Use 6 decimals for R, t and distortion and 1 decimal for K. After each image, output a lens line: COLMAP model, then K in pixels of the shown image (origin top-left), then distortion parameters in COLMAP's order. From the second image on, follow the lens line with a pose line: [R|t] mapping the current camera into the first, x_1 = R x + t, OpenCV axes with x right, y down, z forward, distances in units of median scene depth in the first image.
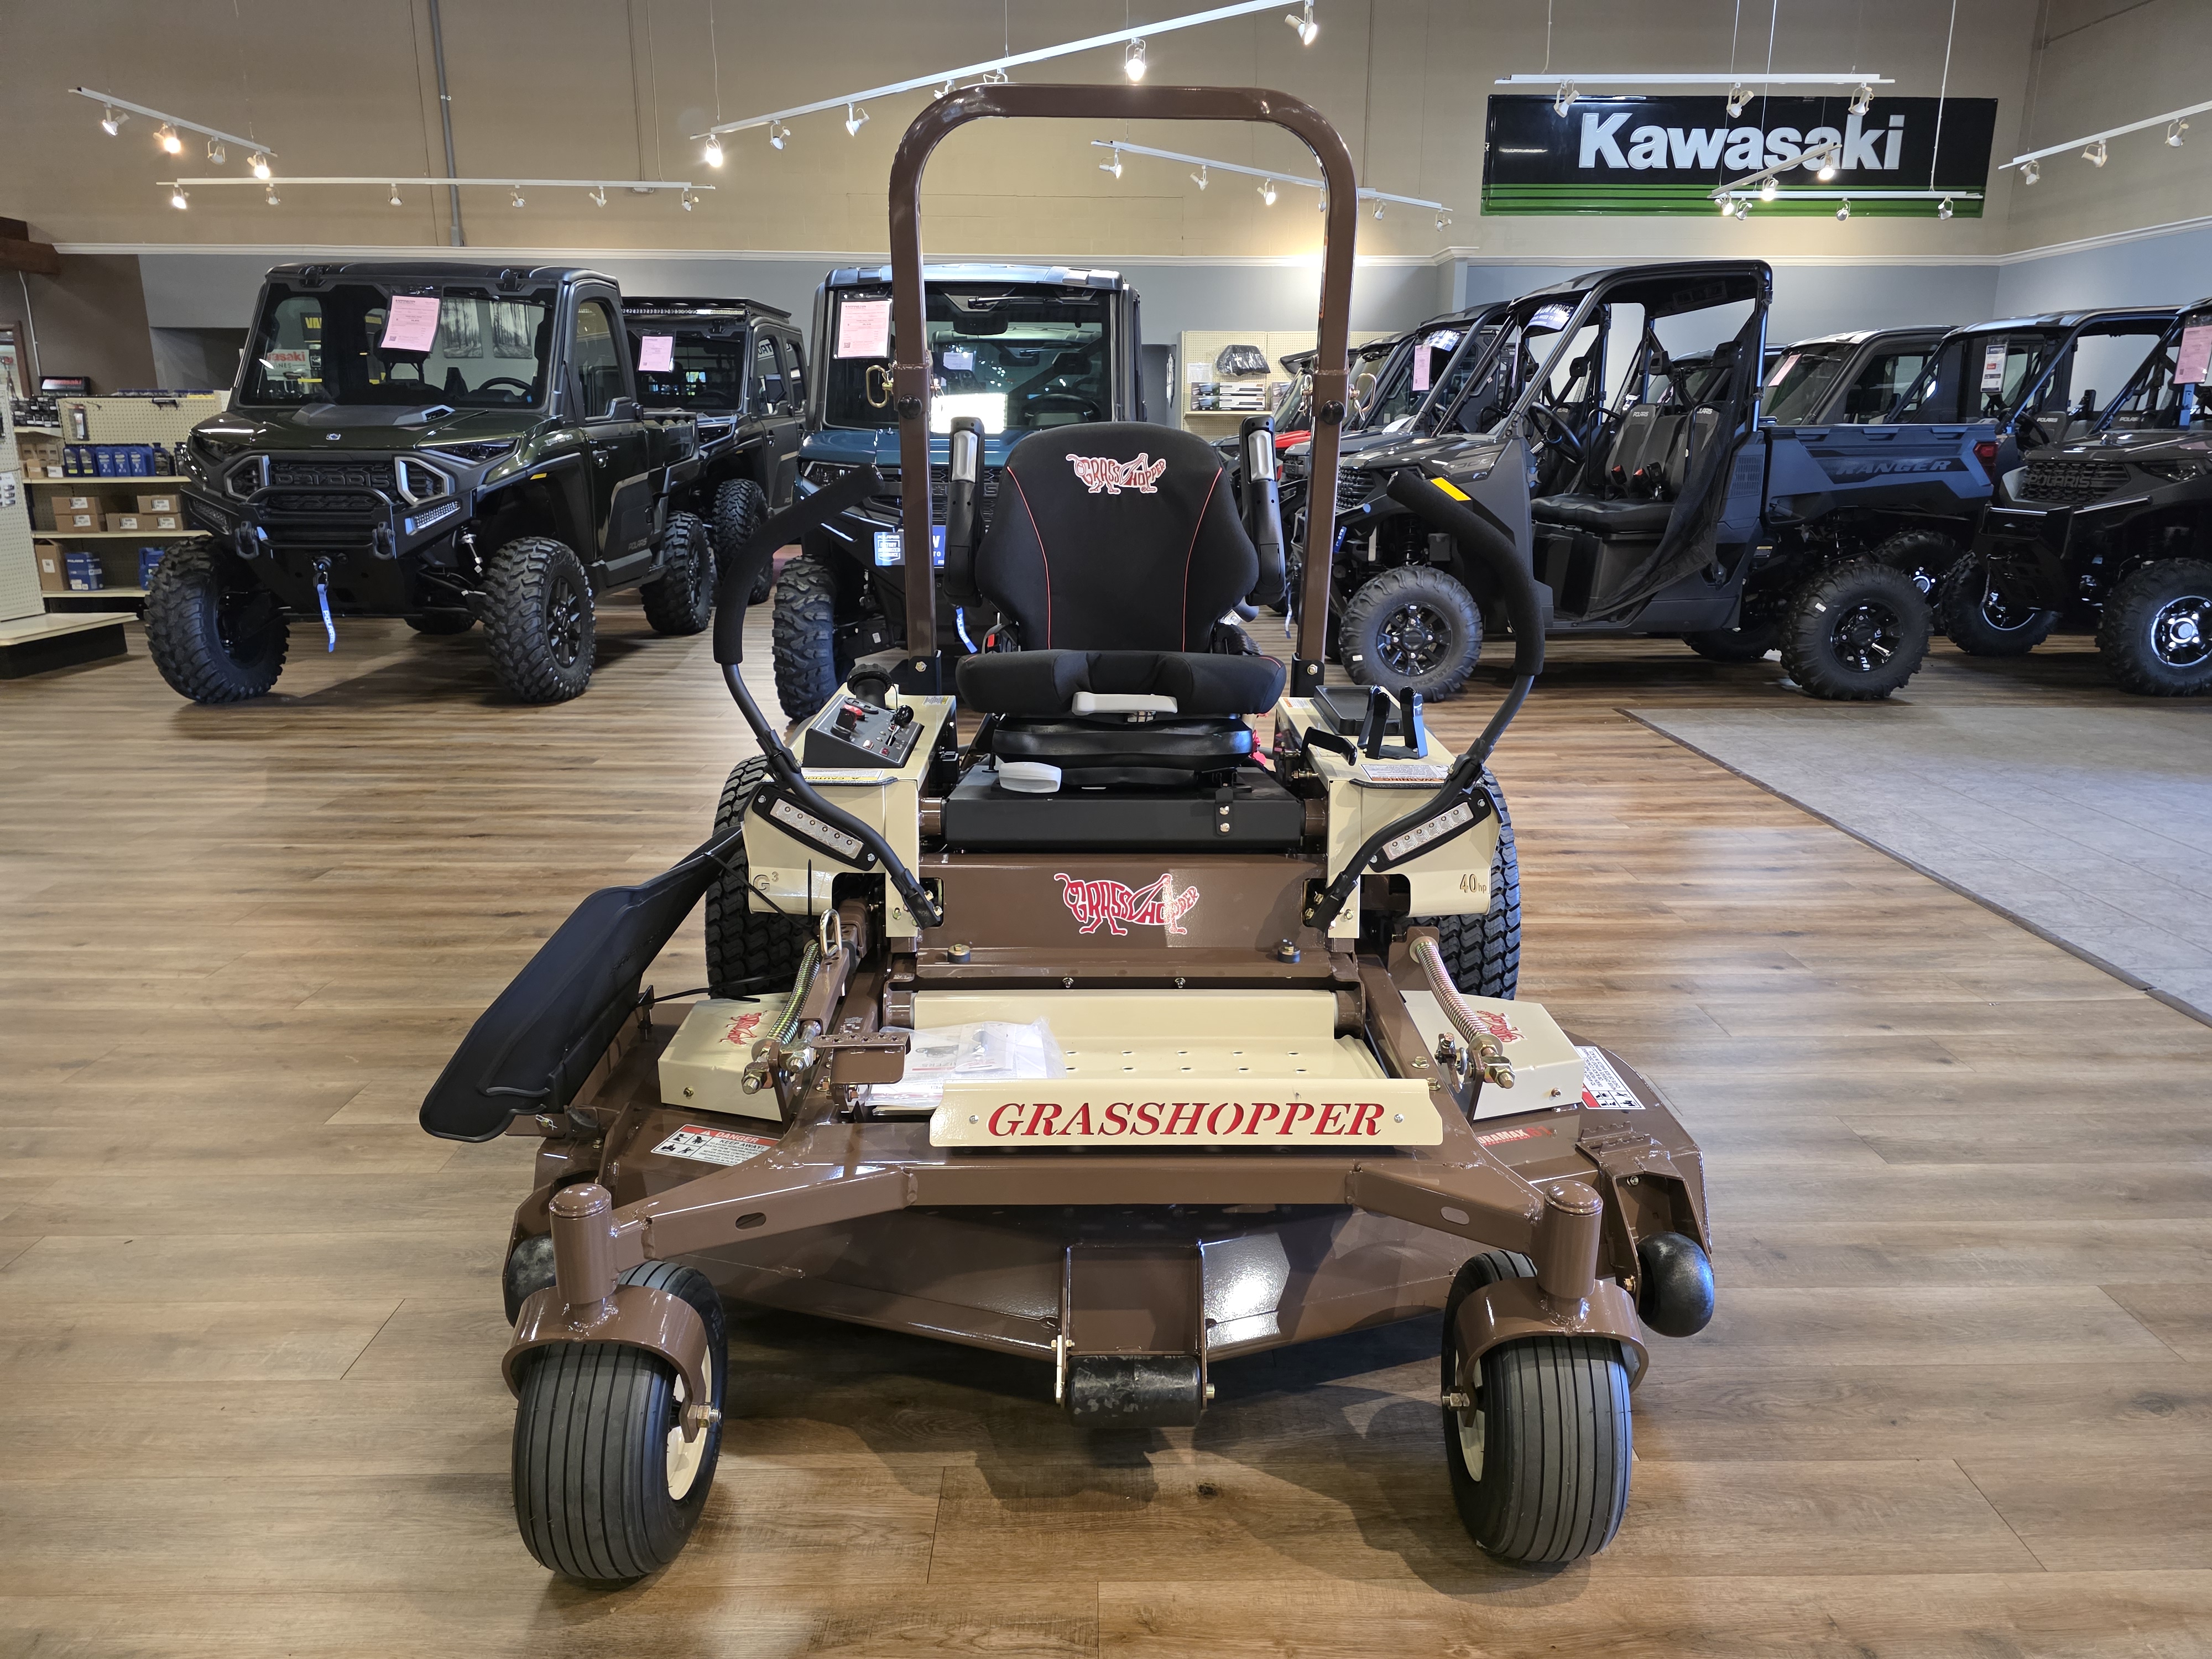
lens RADIAL K [[1477.2, 0, 1102.9], [0, 1477.2, 823.8], [0, 0, 1]] dist [0.043291, -0.043537]
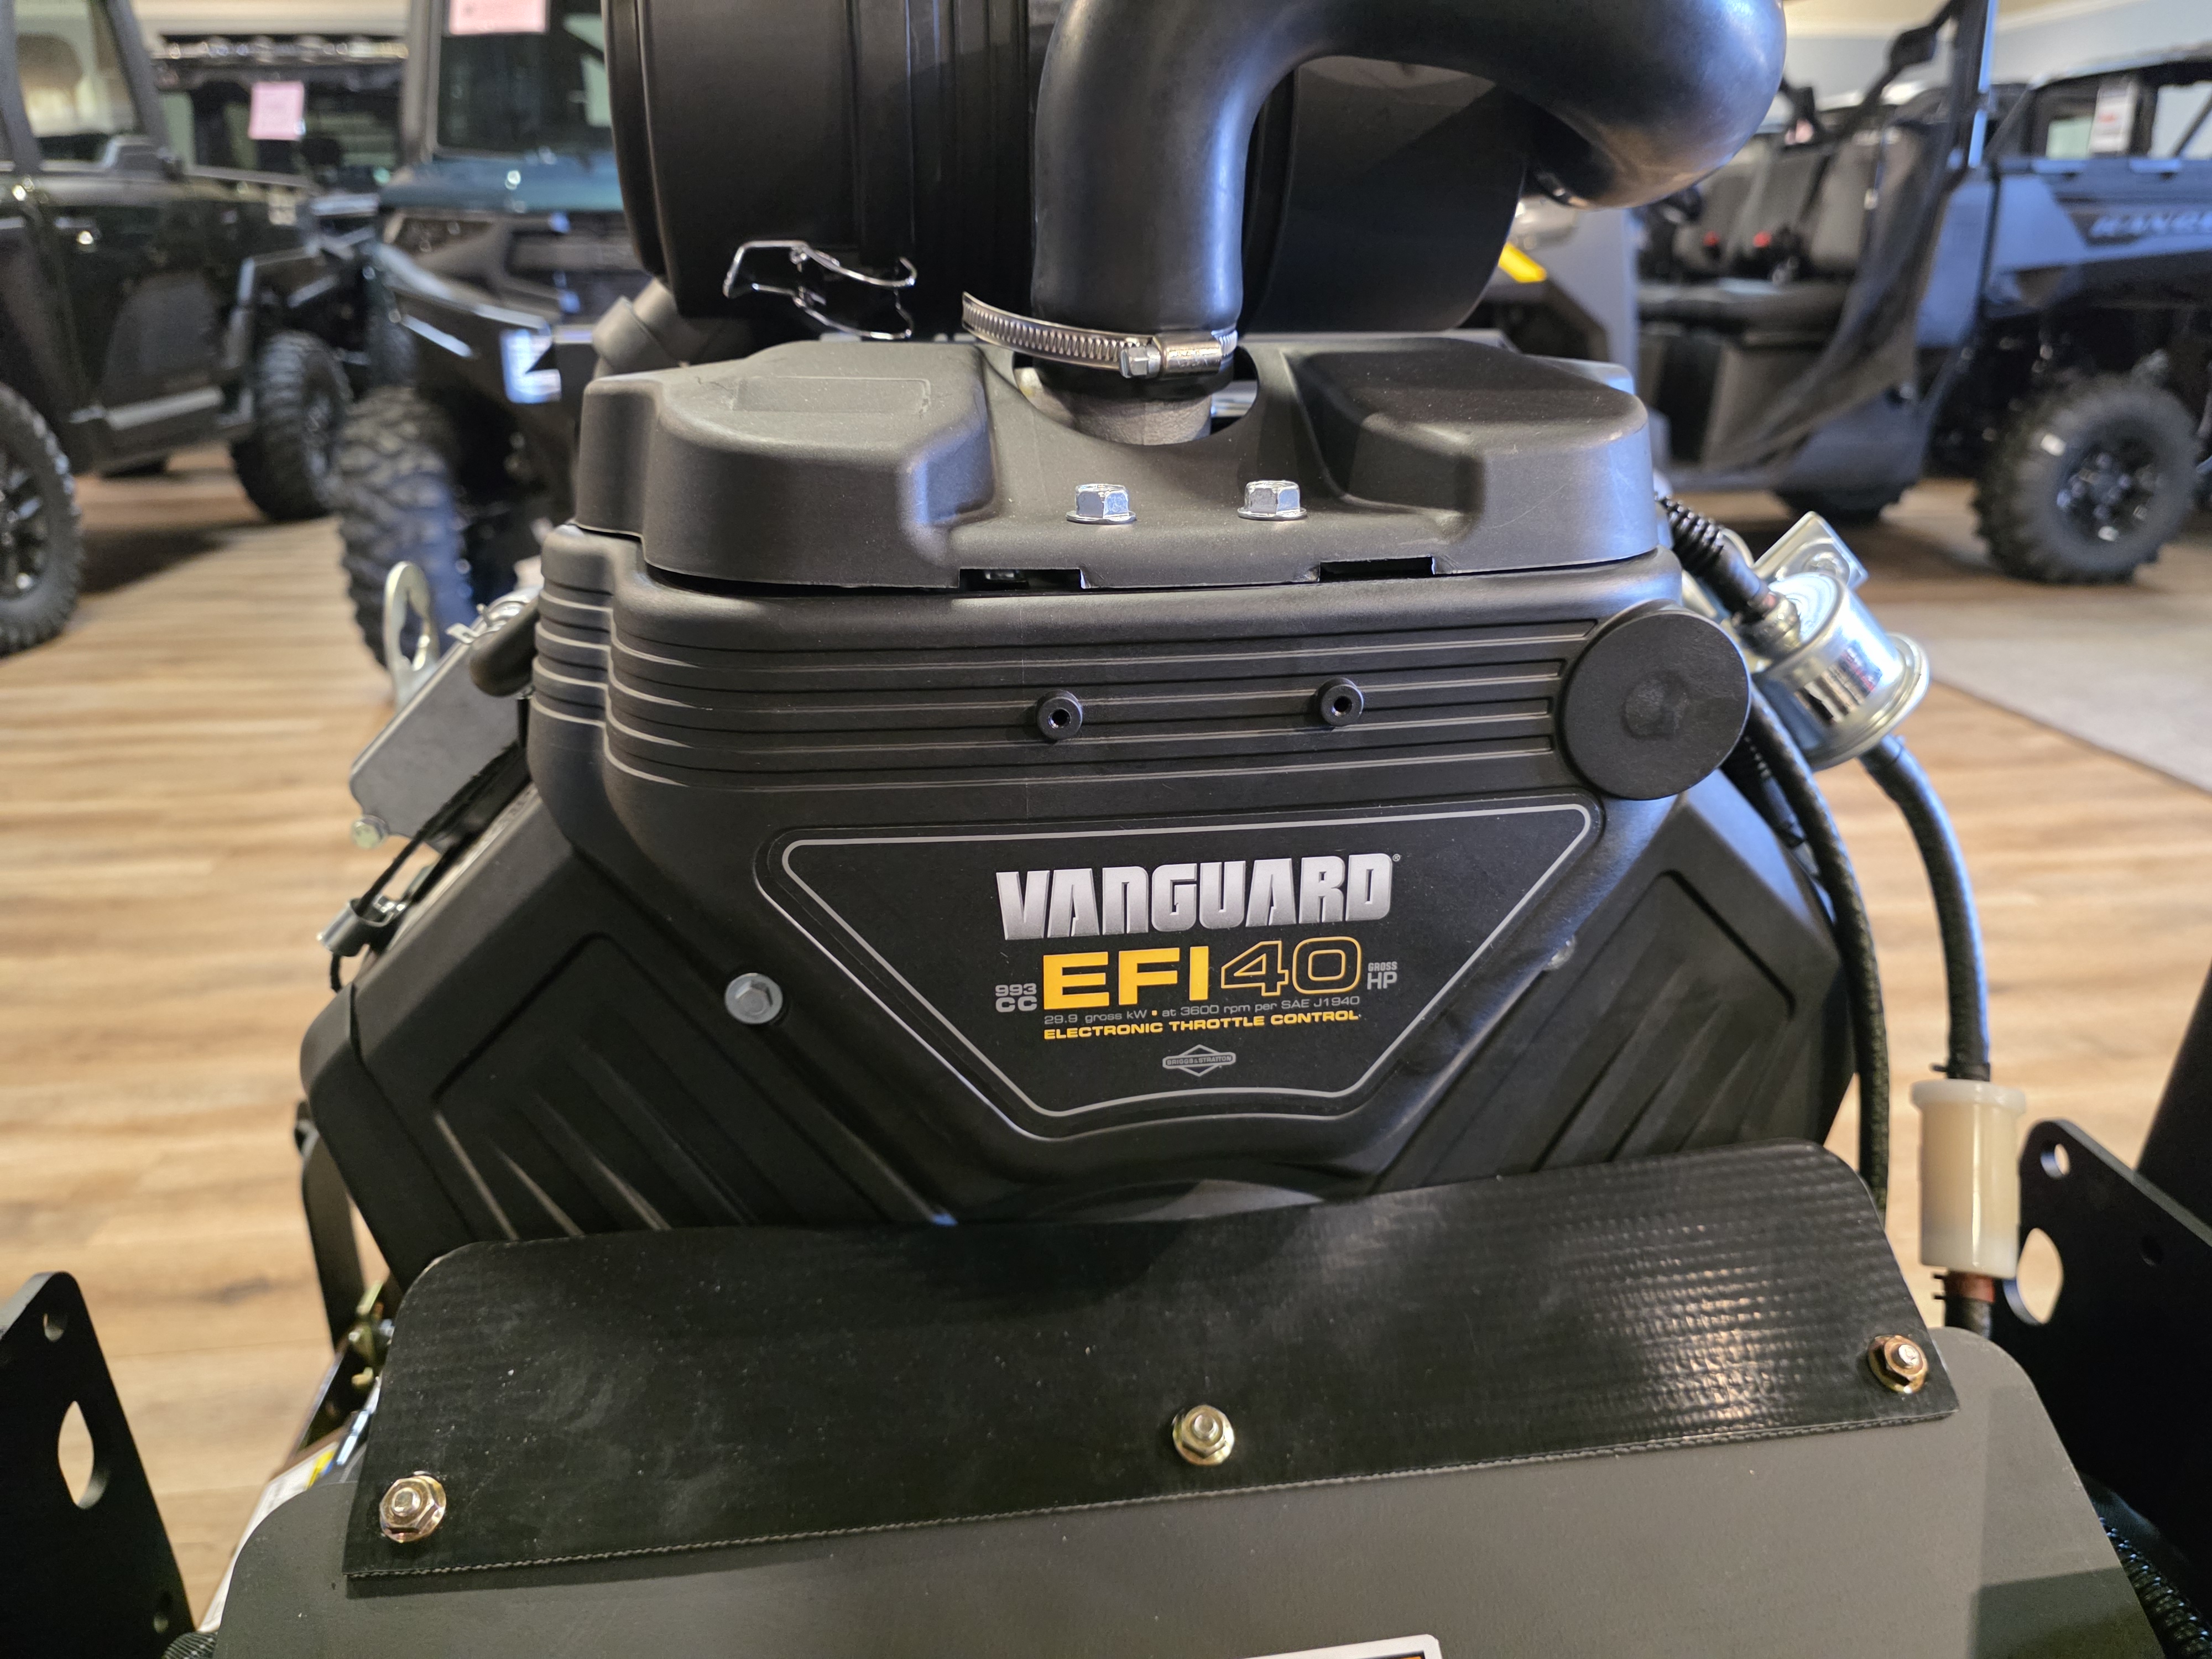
lens RADIAL K [[1662.8, 0, 1112.4], [0, 1662.8, 822.0], [0, 0, 1]] dist [-0.019370, 0.003587]
pose [[0.994179, -0.043836, 0.098425, -0.004624], [0.036729, 0.996663, 0.072903, -0.049564], [-0.101292, -0.068863, 0.992471, 0.318023]]
